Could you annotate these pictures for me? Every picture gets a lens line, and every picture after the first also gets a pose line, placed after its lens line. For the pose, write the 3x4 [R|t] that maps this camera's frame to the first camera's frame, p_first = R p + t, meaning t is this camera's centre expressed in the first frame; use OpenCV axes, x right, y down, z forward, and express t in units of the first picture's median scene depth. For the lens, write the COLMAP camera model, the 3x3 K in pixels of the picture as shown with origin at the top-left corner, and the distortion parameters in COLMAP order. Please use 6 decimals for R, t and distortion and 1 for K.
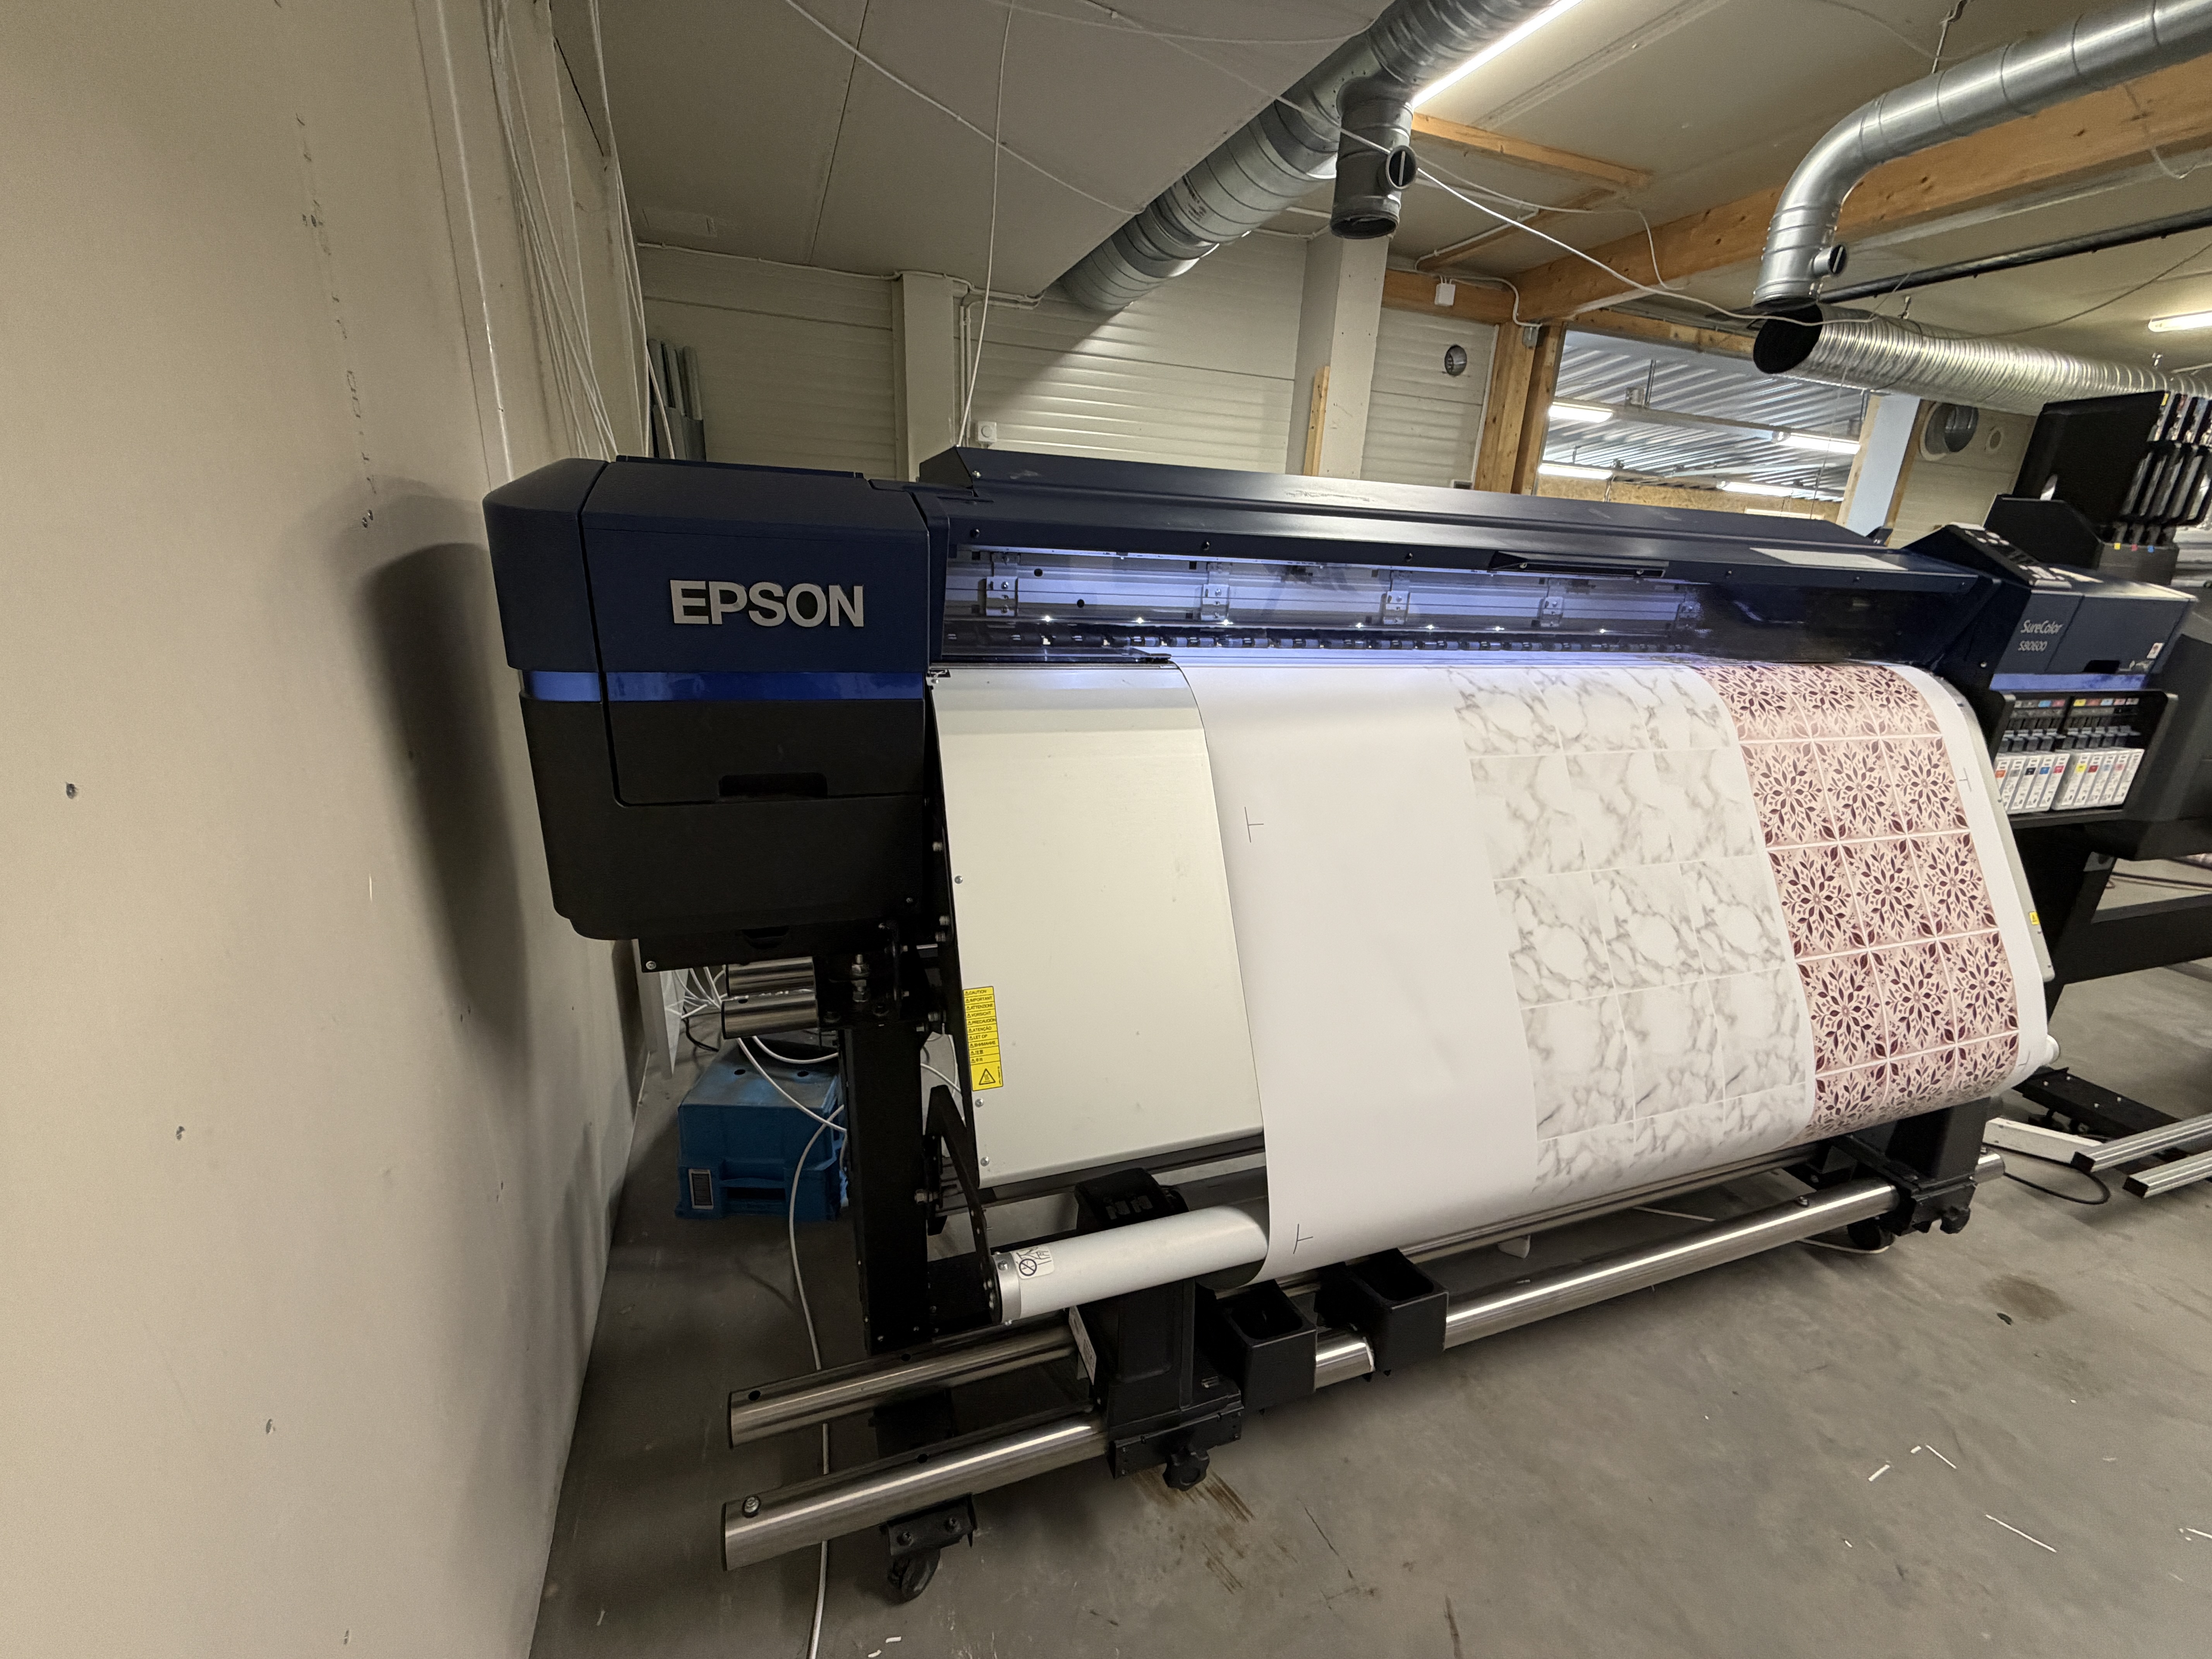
lens RADIAL K [[883.9, 0, 1091.4], [0, 883.9, 830.1], [0, 0, 1]] dist [0.001478, 0.000097]
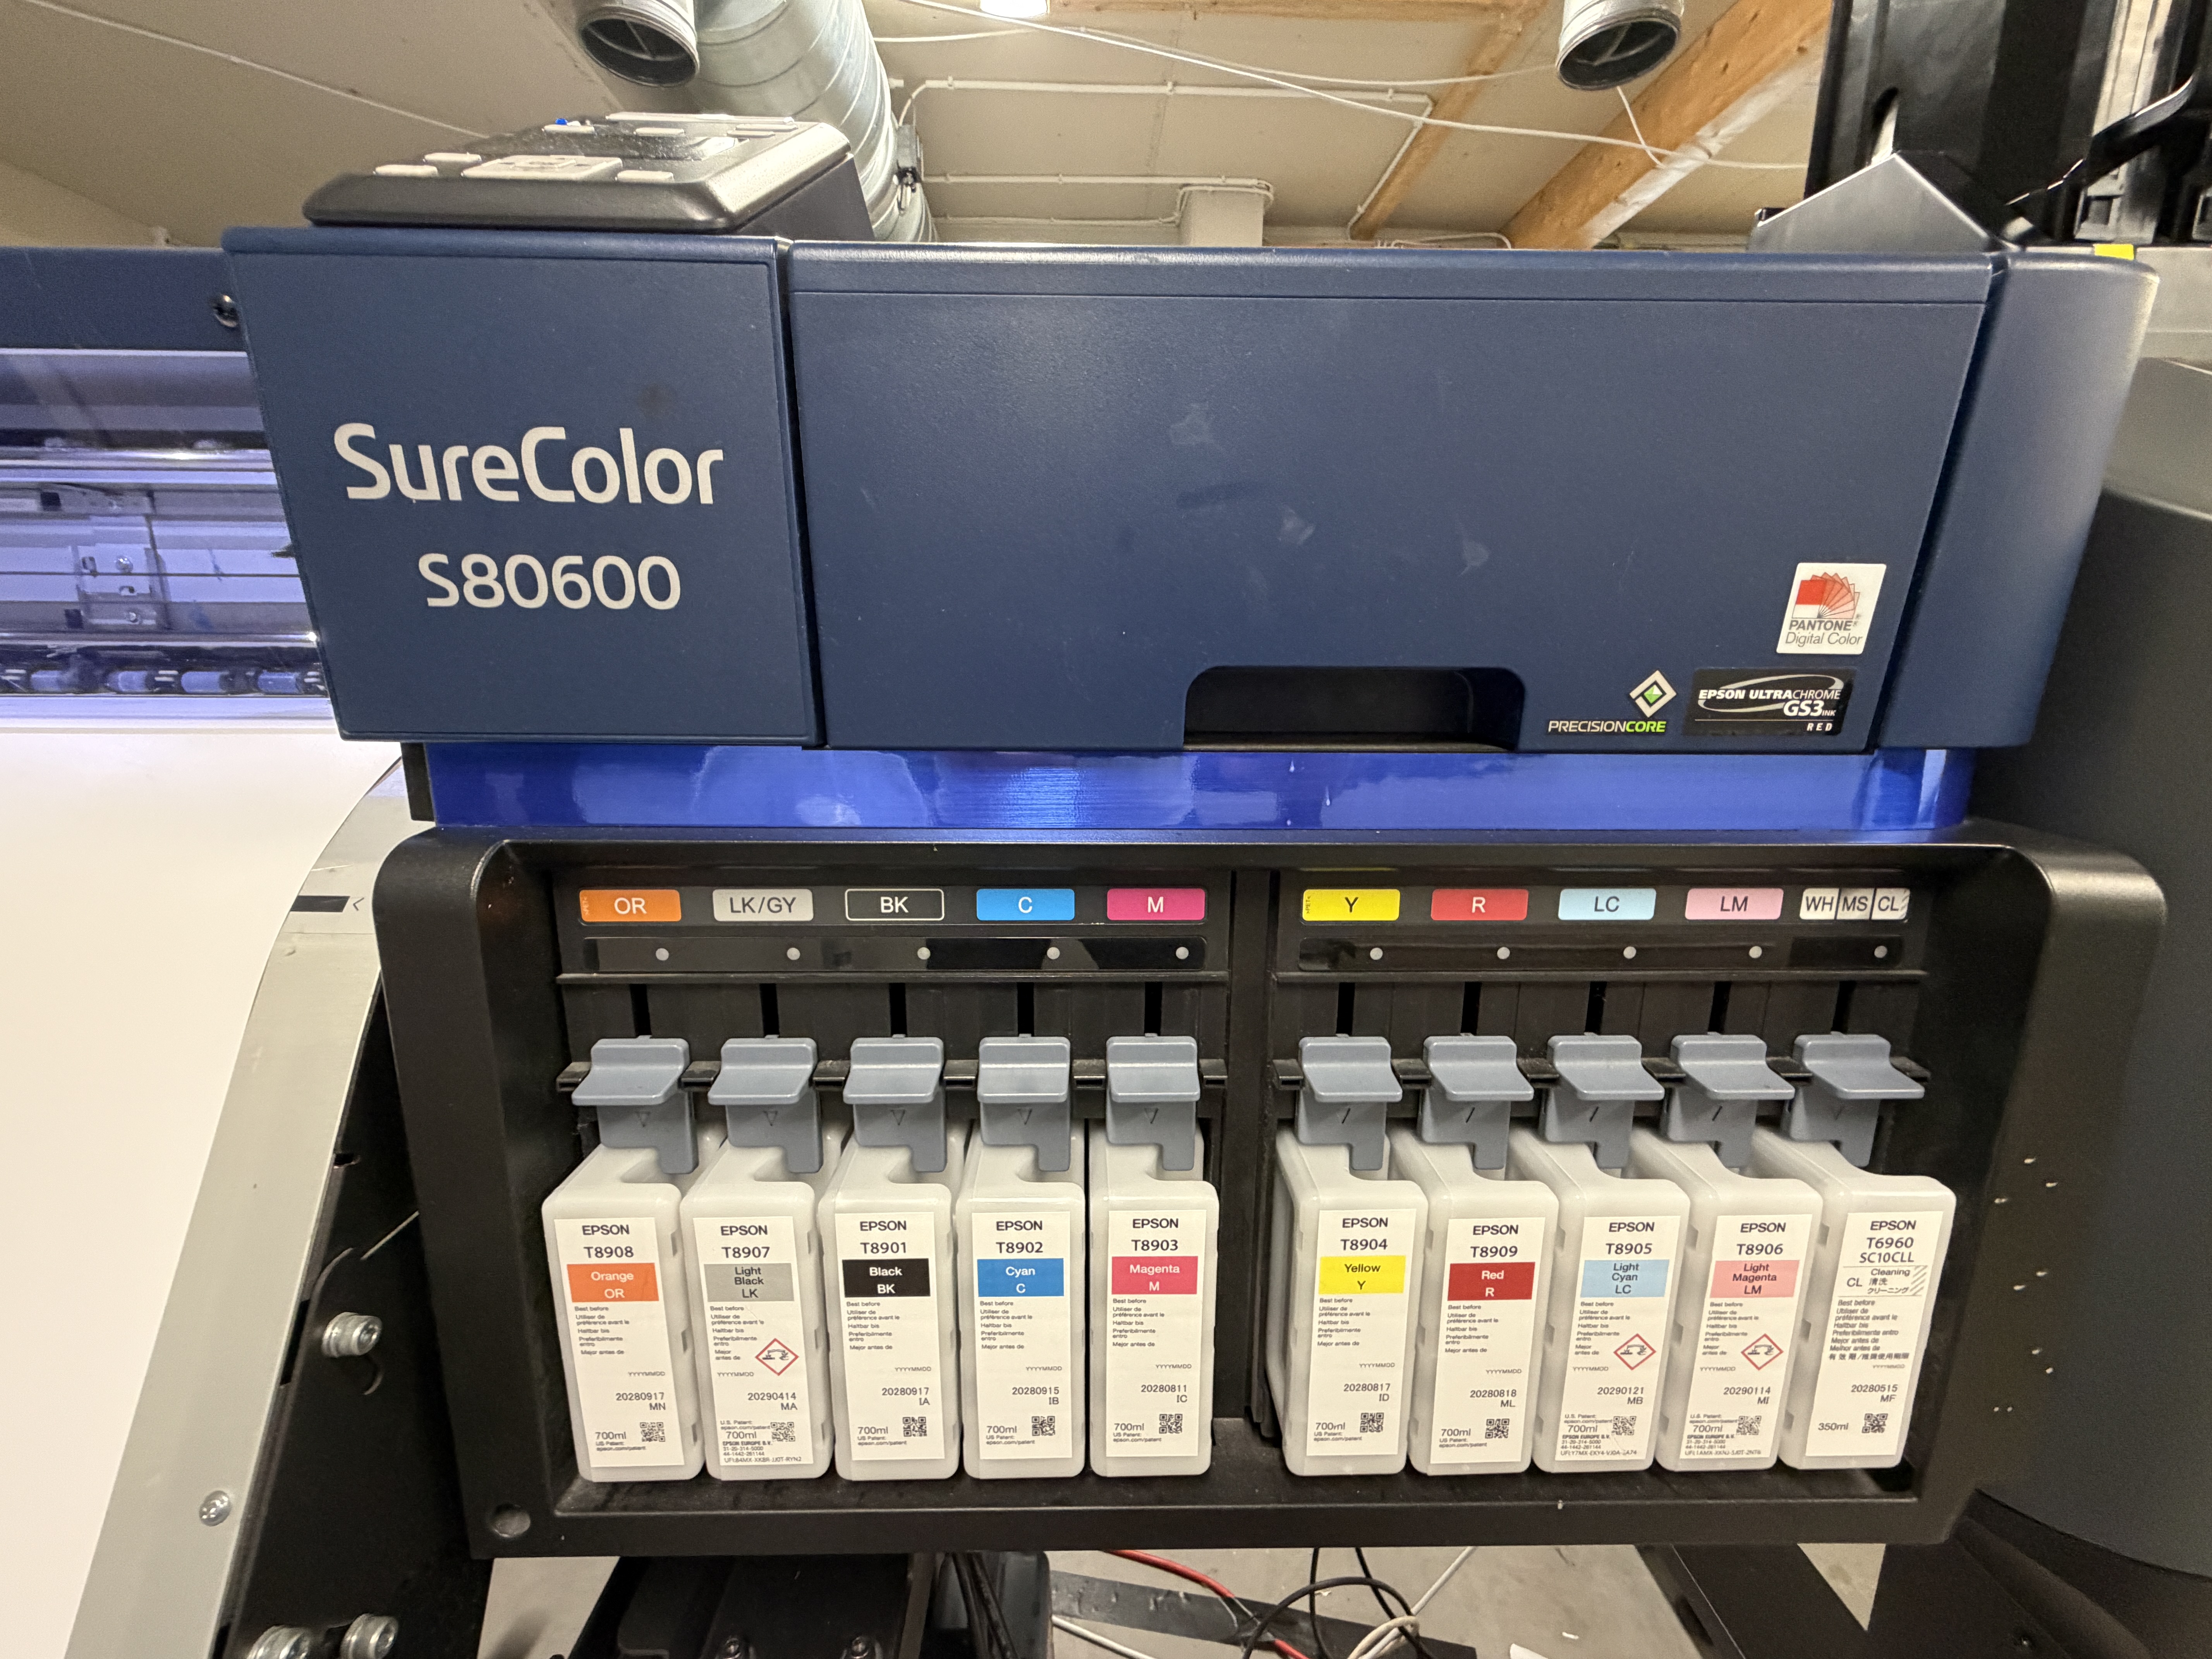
lens RADIAL K [[883.9, 0, 1099.5], [0, 883.9, 830.1], [0, 0, 1]] dist [0.001478, 0.000097]
pose [[0.947901, 0.022059, -0.317801, 1.132659], [-0.059339, 0.992367, -0.108107, -0.137380], [0.312991, 0.121333, 0.941974, 0.814177]]
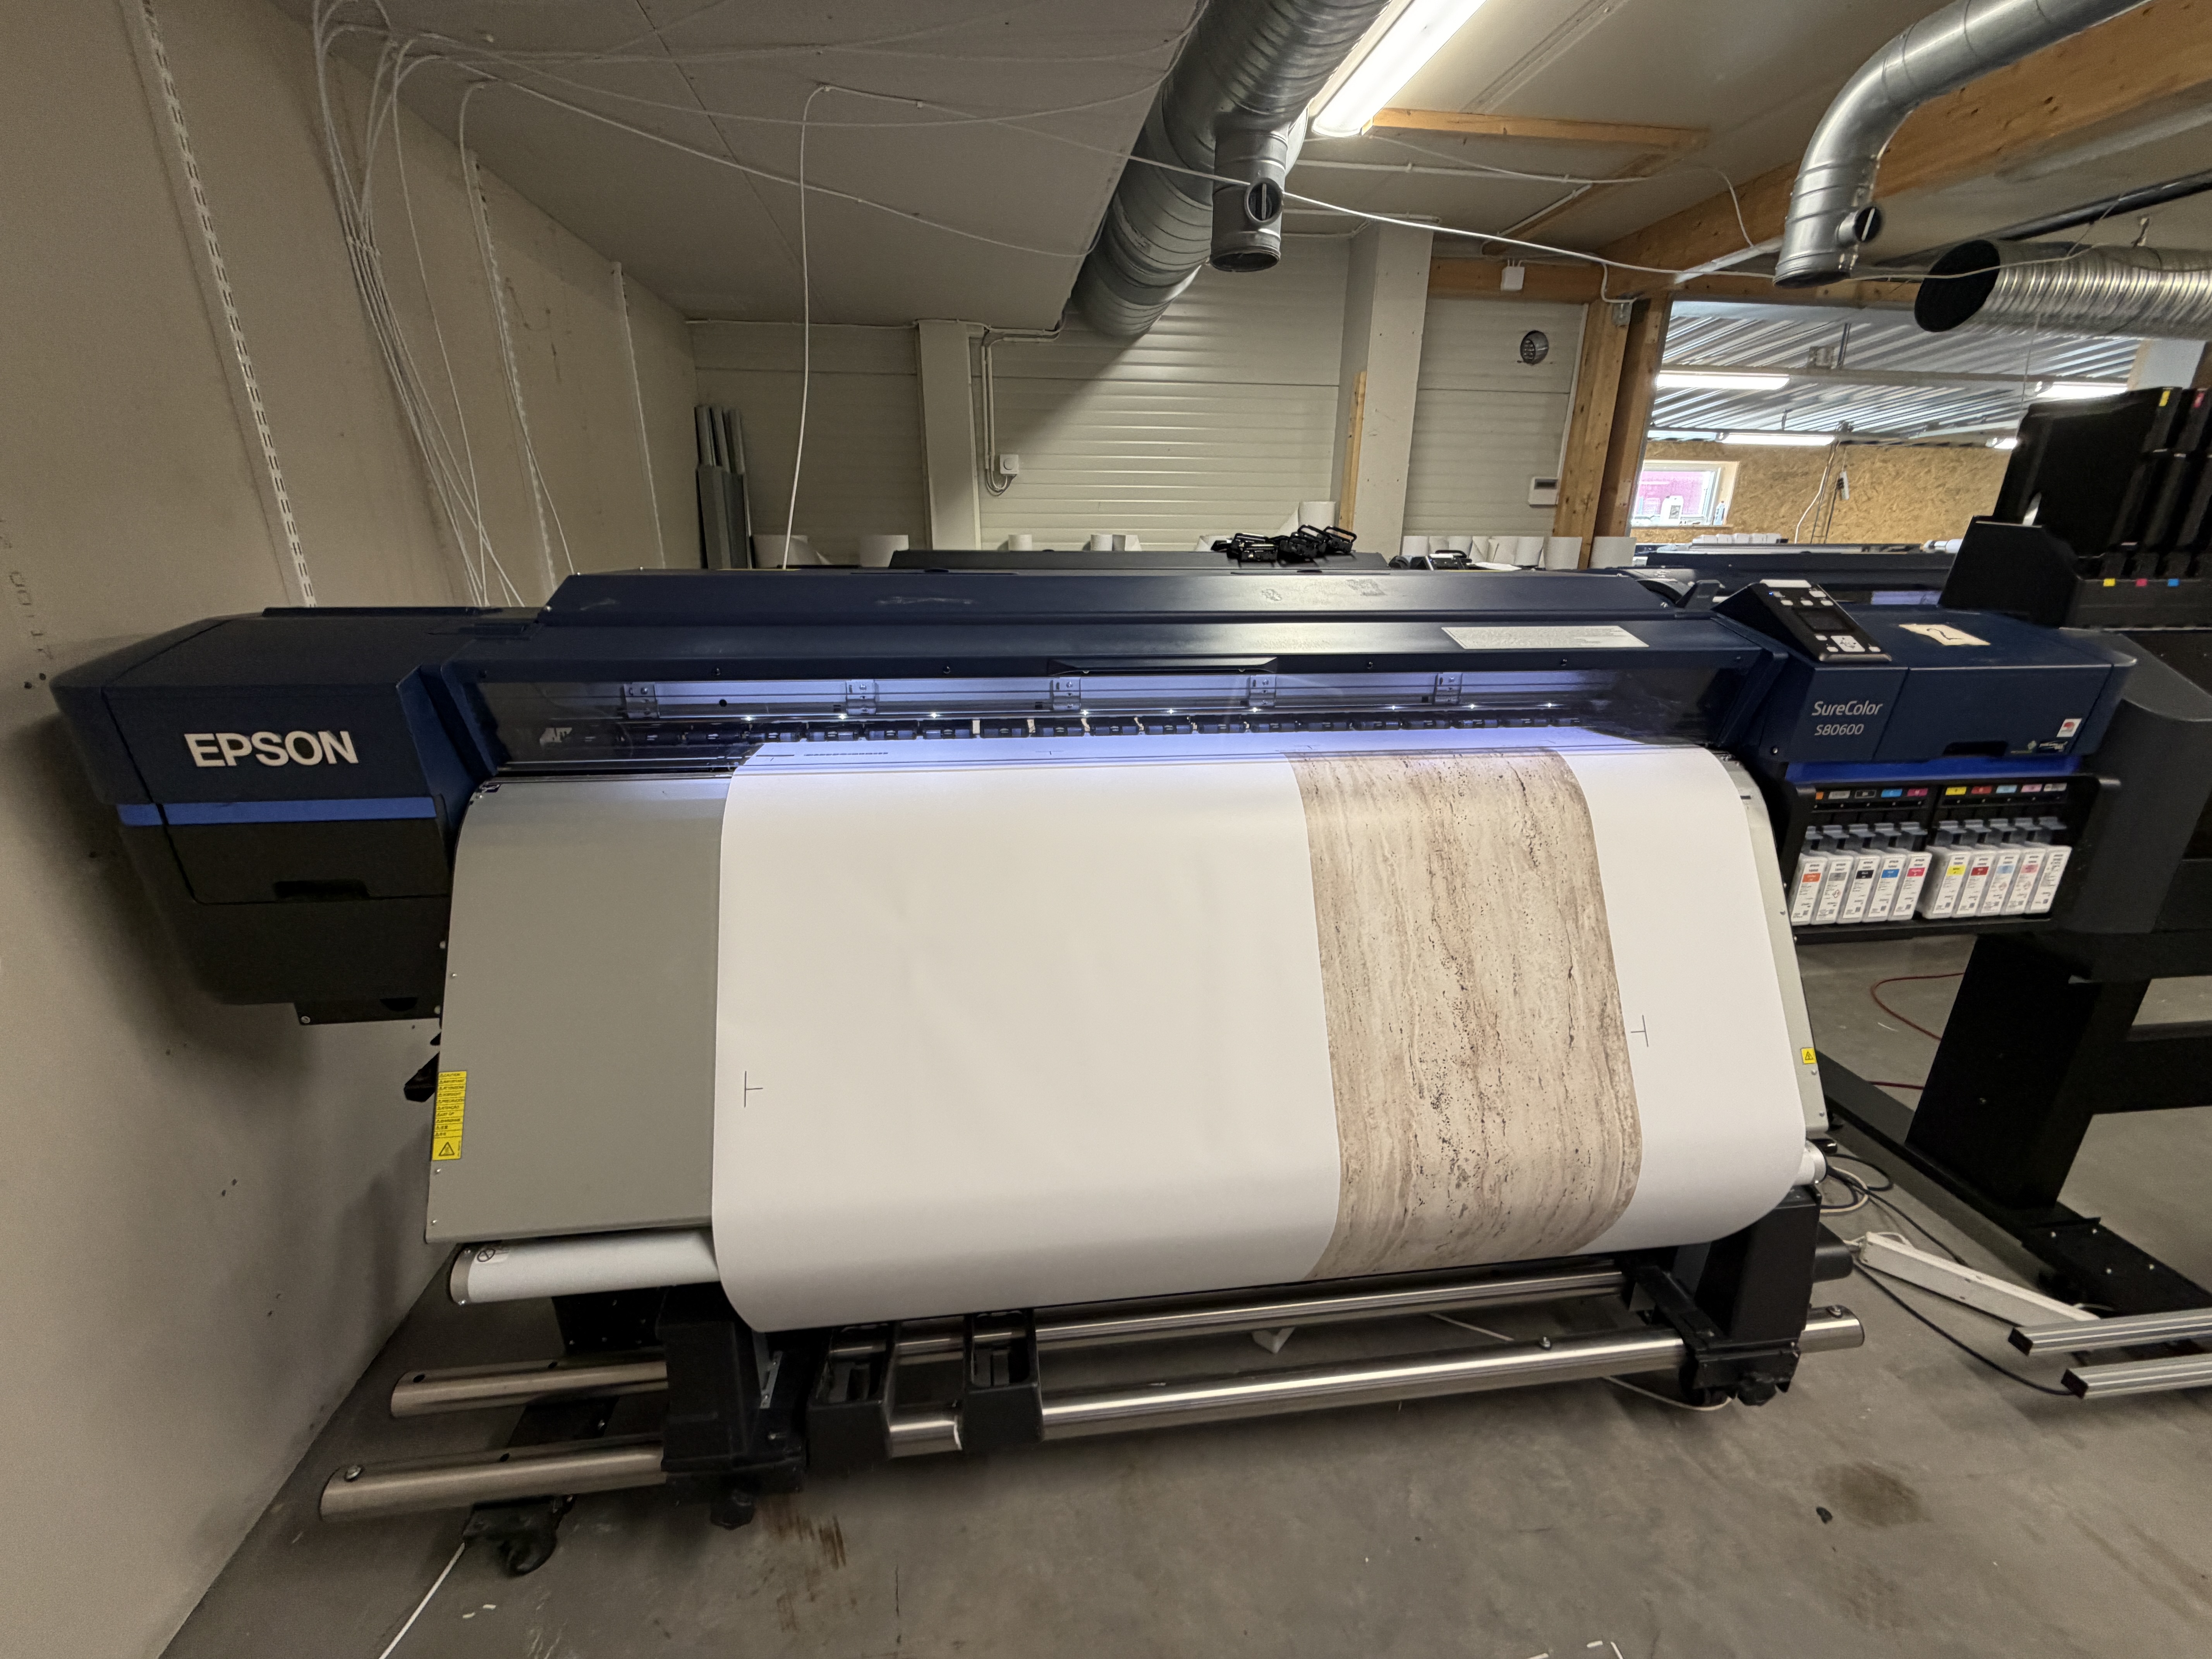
lens RADIAL K [[883.9, 0, 1094.9], [0, 883.9, 829.6], [0, 0, 1]] dist [0.001478, 0.000097]
pose [[0.976097, 0.029510, -0.215322, 0.517906], [-0.027328, 0.999541, 0.013105, -0.097753], [0.215609, -0.006907, 0.976455, 0.026079]]
